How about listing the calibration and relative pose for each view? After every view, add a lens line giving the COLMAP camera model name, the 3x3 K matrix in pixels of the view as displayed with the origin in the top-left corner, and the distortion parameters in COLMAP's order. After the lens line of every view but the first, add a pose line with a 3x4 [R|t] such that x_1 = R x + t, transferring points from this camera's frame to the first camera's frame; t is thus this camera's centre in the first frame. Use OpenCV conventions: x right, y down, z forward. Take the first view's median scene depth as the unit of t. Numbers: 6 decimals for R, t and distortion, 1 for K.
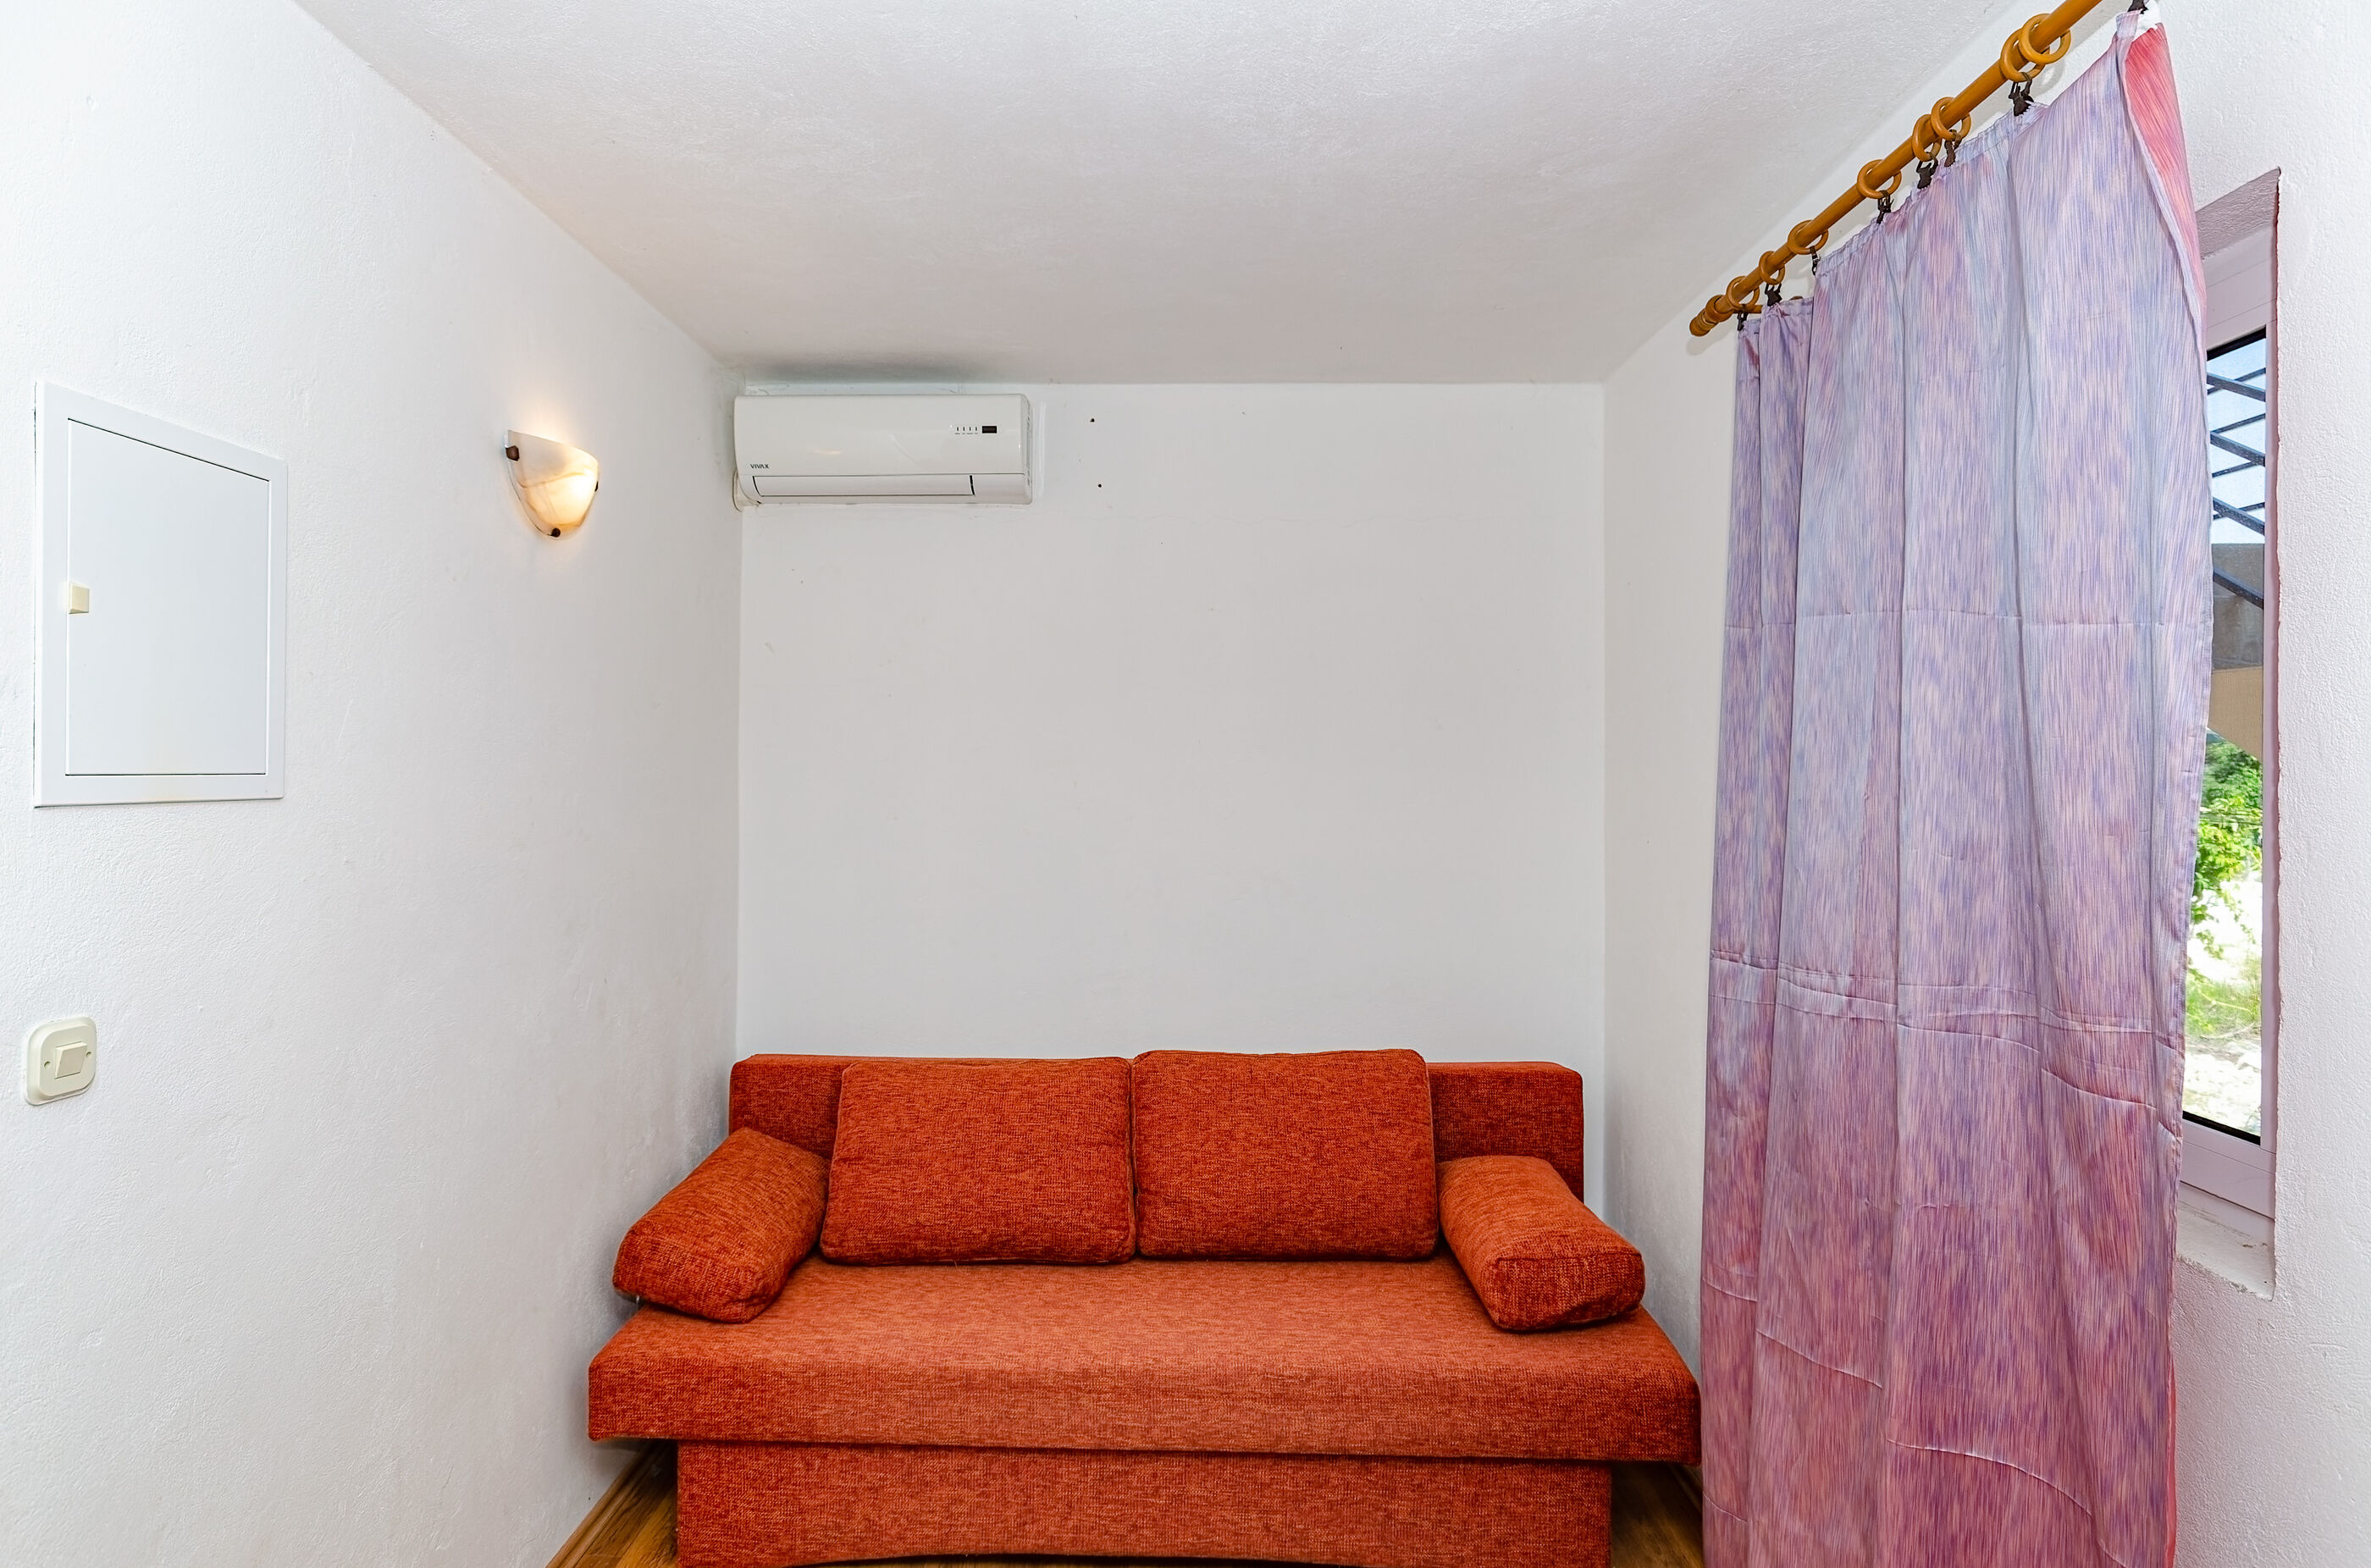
lens RADIAL K [[1315.4, 0, 1171.6], [0, 1315.4, 758.8], [0, 0, 1]] dist [0.000681, -0.000284]
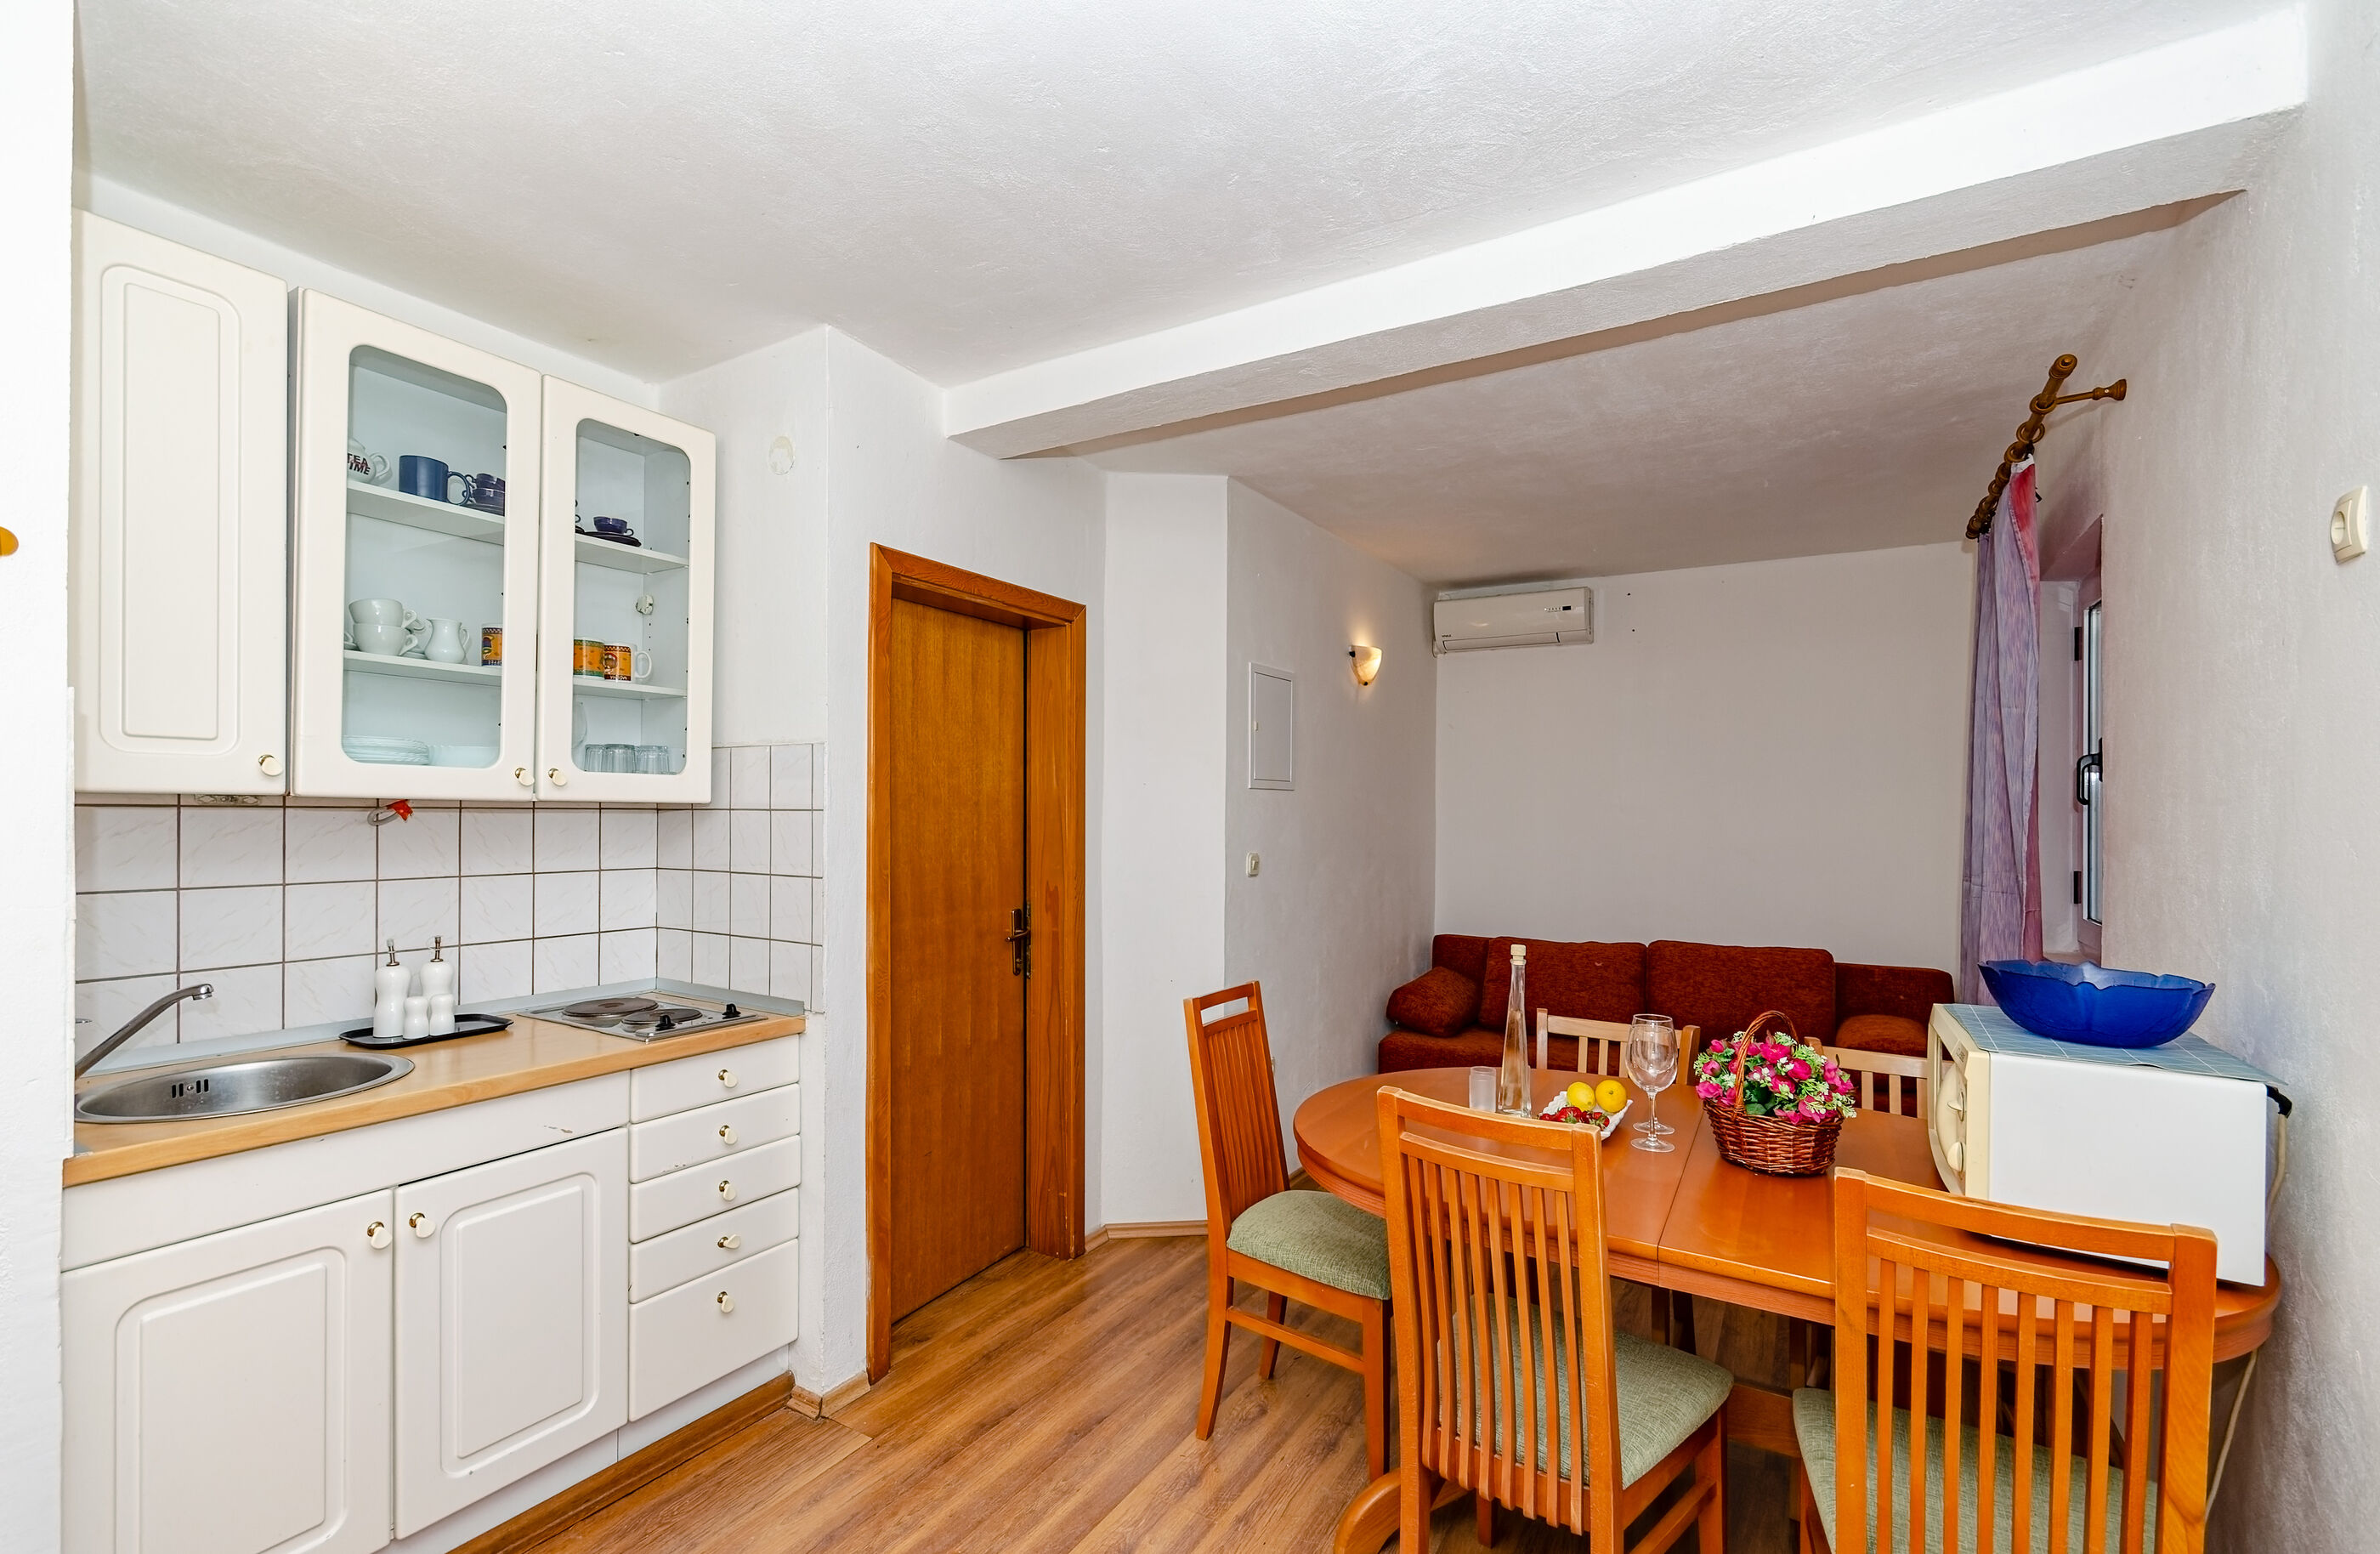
lens RADIAL K [[1045.7, 0, 1190.6], [0, 1045.7, 788.5], [0, 0, 1]] dist [-0.002902, -0.000079]
pose [[0.867304, -0.004373, -0.497760, 0.175431], [-0.001726, 0.999929, -0.011793, 0.034939], [0.497776, 0.011087, 0.867235, -0.719913]]
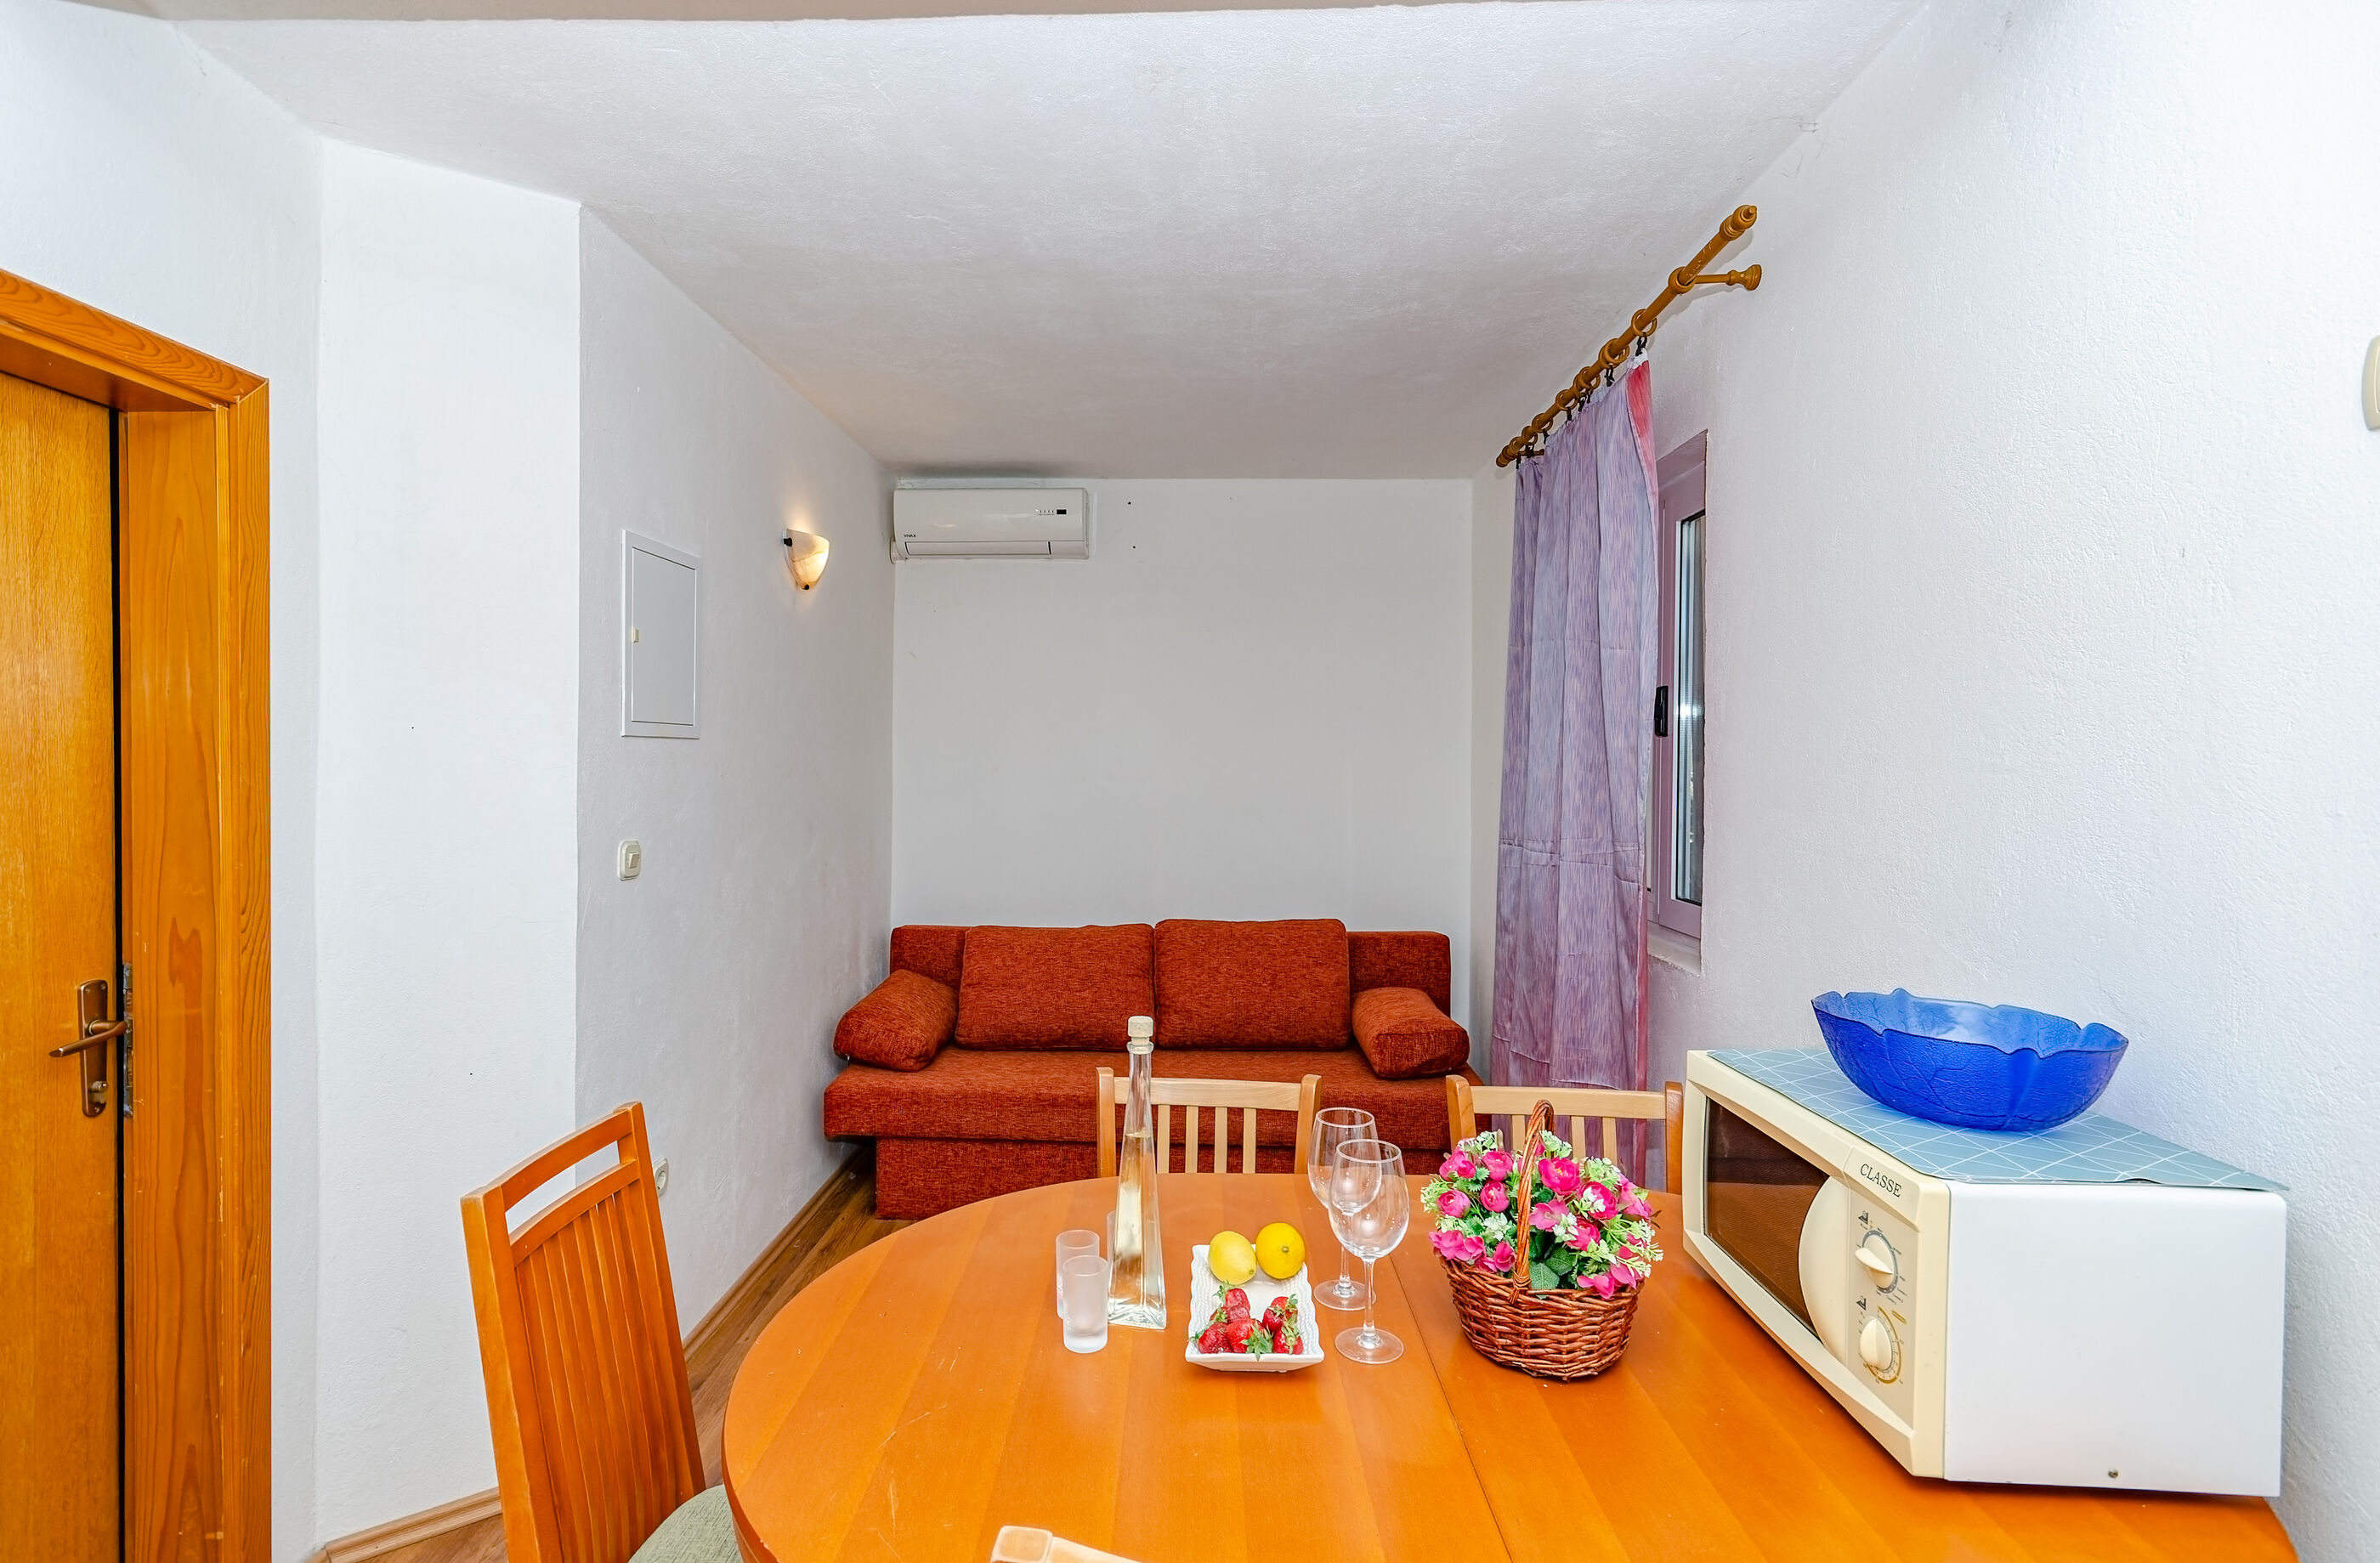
lens RADIAL K [[1145.1, 0, 1172.8], [0, 1145.1, 751.2], [0, 0, 1]] dist [0.003770, -0.000271]
pose [[0.999820, 0.003146, -0.018717, 0.019285], [-0.003078, 0.999989, 0.003637, 0.026049], [0.018728, -0.003579, 0.999818, -0.405636]]
